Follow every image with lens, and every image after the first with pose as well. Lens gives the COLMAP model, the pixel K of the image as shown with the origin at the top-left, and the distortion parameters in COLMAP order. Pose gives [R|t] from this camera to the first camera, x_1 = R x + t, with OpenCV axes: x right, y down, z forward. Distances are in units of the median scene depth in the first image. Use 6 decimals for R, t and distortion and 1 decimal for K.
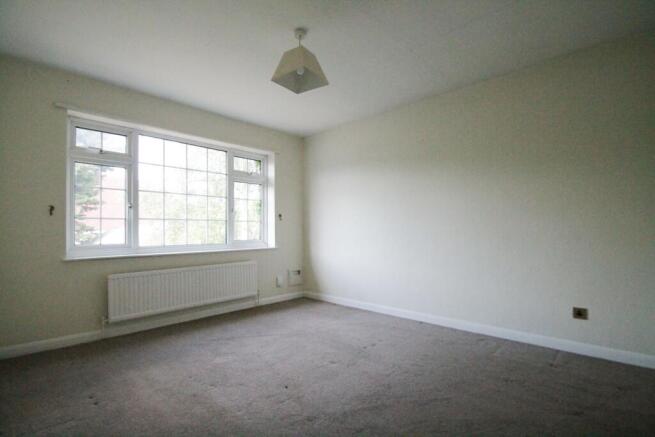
lens RADIAL K [[300.5, 0, 327.2], [0, 300.5, 226.3], [0, 0, 1]] dist [-0.000596, 0.000005]
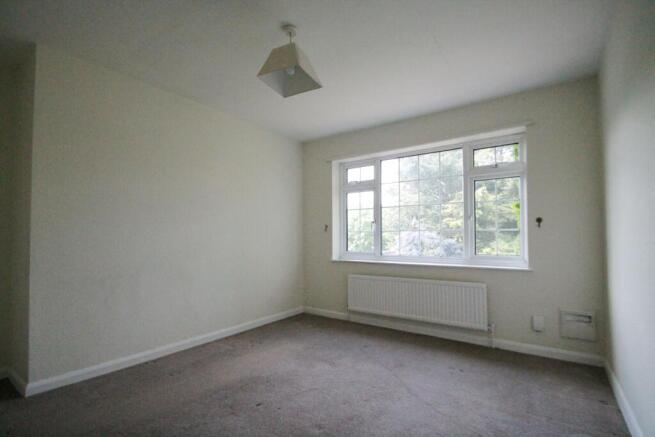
lens RADIAL K [[307.1, 0, 327.2], [0, 307.1, 233.2], [0, 0, 1]] dist [0.000016, 0.000035]
pose [[0.163826, -0.018657, -0.986313, 0.527774], [0.005556, 0.999823, -0.017990, 0.002287], [0.986474, -0.002533, 0.163900, 0.586212]]
